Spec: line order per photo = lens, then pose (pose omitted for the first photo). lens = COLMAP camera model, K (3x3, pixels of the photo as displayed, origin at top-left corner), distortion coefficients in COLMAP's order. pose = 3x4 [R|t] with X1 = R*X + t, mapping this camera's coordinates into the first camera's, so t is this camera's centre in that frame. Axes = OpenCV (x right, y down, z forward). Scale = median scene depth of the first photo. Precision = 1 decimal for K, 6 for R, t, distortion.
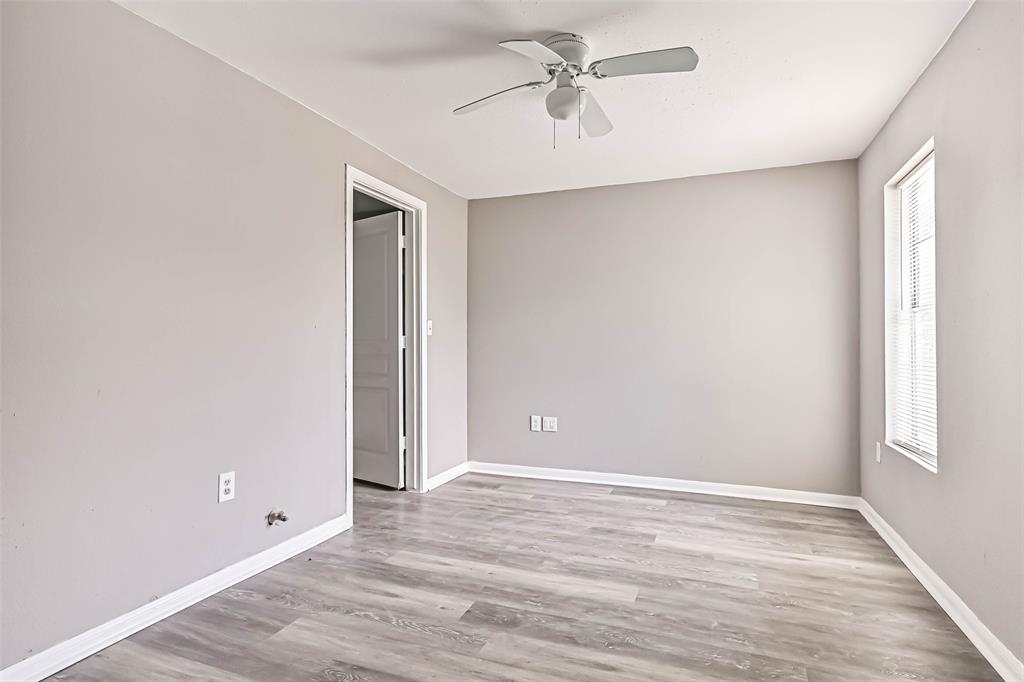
lens RADIAL K [[513.4, 0, 511.6], [0, 513.4, 343.3], [0, 0, 1]] dist [0.020387, -0.000328]
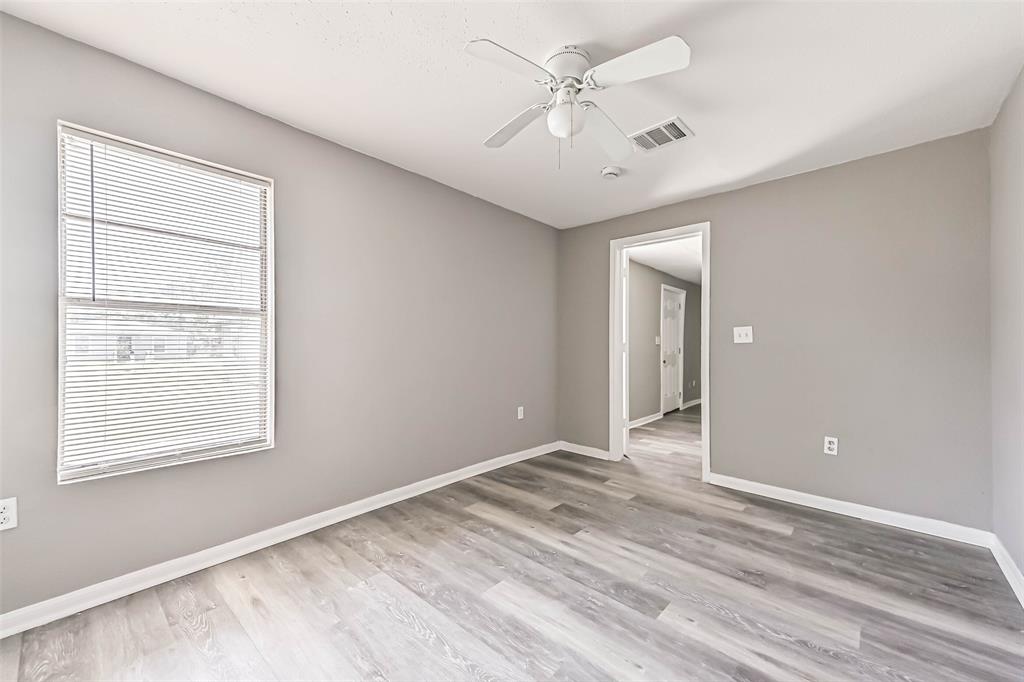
lens RADIAL K [[410.3, 0, 512.0], [0, 410.3, 341.0], [0, 0, 1]] dist [0.042677, -0.000714]
pose [[-0.937206, -0.001452, 0.348772, -0.095422], [-0.006163, 0.999904, -0.012399, -0.002217], [-0.348721, -0.013770, -0.937125, 1.907858]]
